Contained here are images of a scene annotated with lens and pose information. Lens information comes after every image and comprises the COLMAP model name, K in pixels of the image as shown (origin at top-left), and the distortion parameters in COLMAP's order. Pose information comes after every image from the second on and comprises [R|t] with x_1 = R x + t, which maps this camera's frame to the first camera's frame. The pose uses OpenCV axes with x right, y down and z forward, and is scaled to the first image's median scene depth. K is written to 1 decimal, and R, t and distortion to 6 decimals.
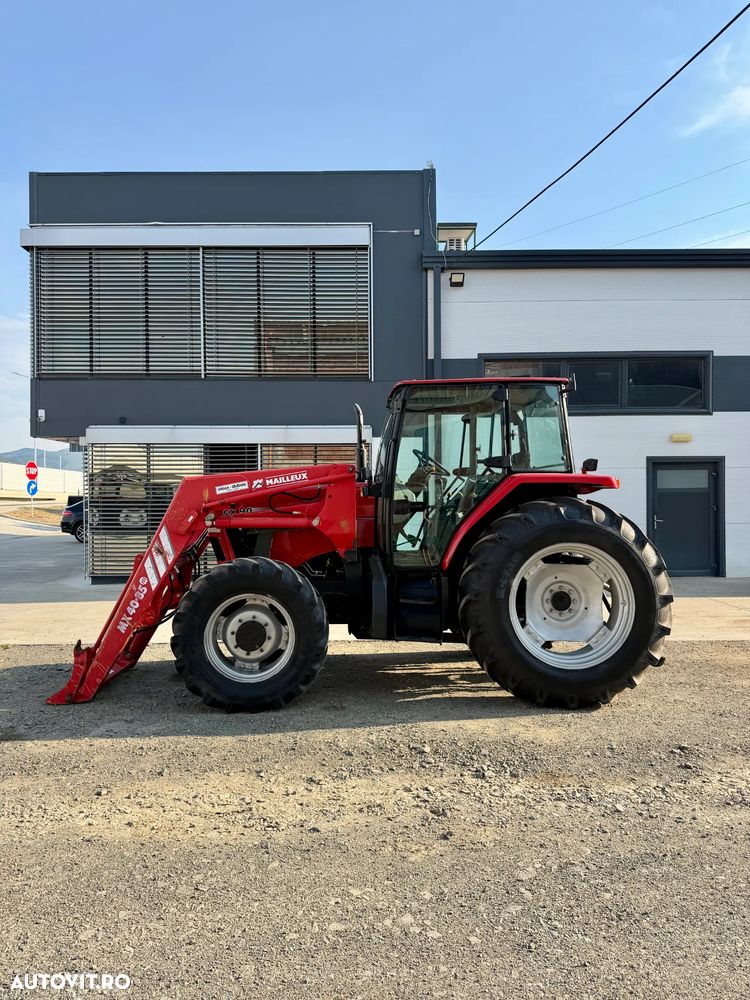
lens RADIAL K [[700.7, 0, 372.6], [0, 700.7, 497.8], [0, 0, 1]] dist [0.050661, -0.058165]
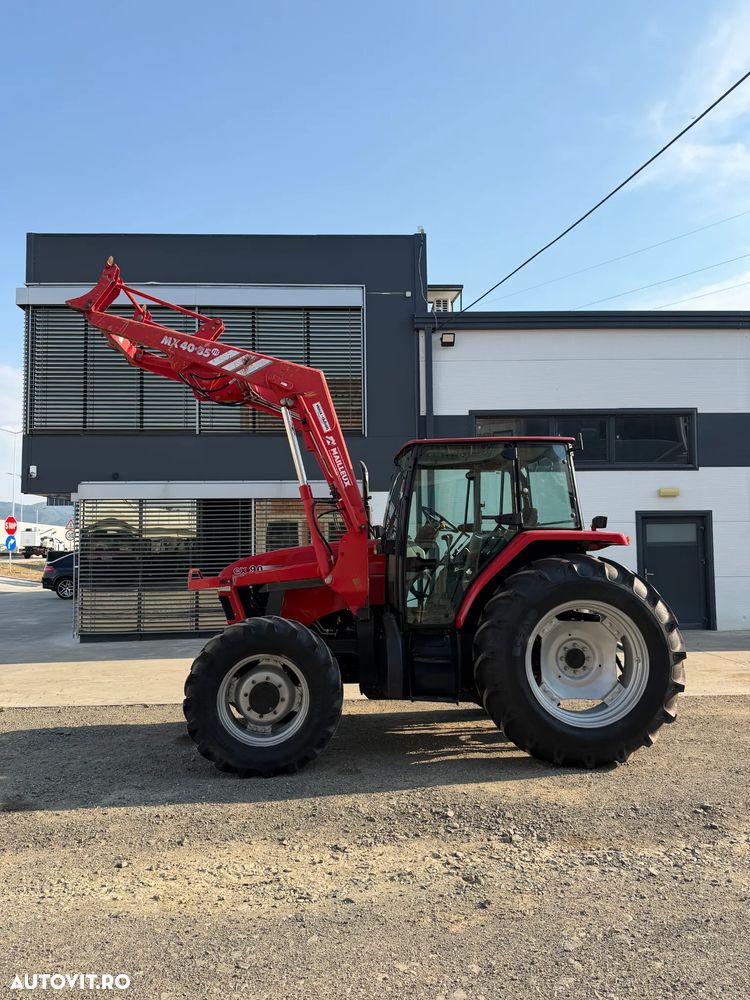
lens RADIAL K [[700.7, 0, 372.2], [0, 700.7, 504.8], [0, 0, 1]] dist [0.050661, -0.058165]
pose [[0.999564, -0.002581, 0.029418, -0.048055], [0.004486, 0.997882, -0.064889, -0.007332], [-0.029188, 0.064993, 0.997459, -0.005843]]
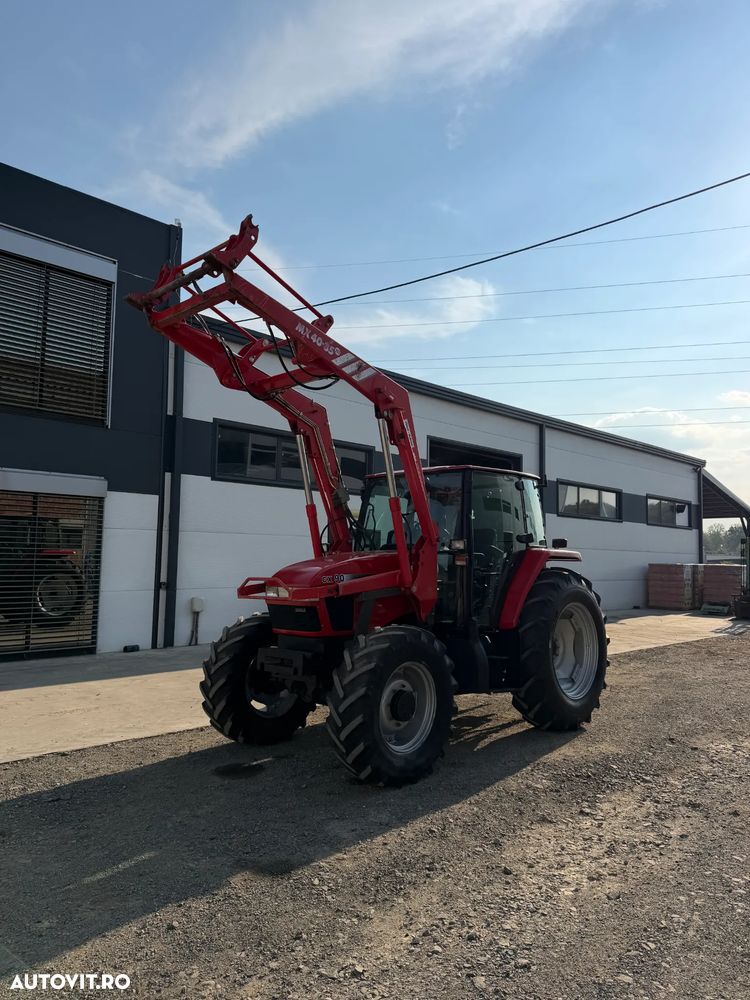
lens RADIAL K [[700.7, 0, 376.4], [0, 700.7, 492.1], [0, 0, 1]] dist [0.050661, -0.058165]
pose [[0.708007, 0.083919, 0.701202, -0.880869], [-0.018185, 0.994752, -0.100689, -0.002646], [-0.705971, 0.058537, 0.705817, 0.287002]]
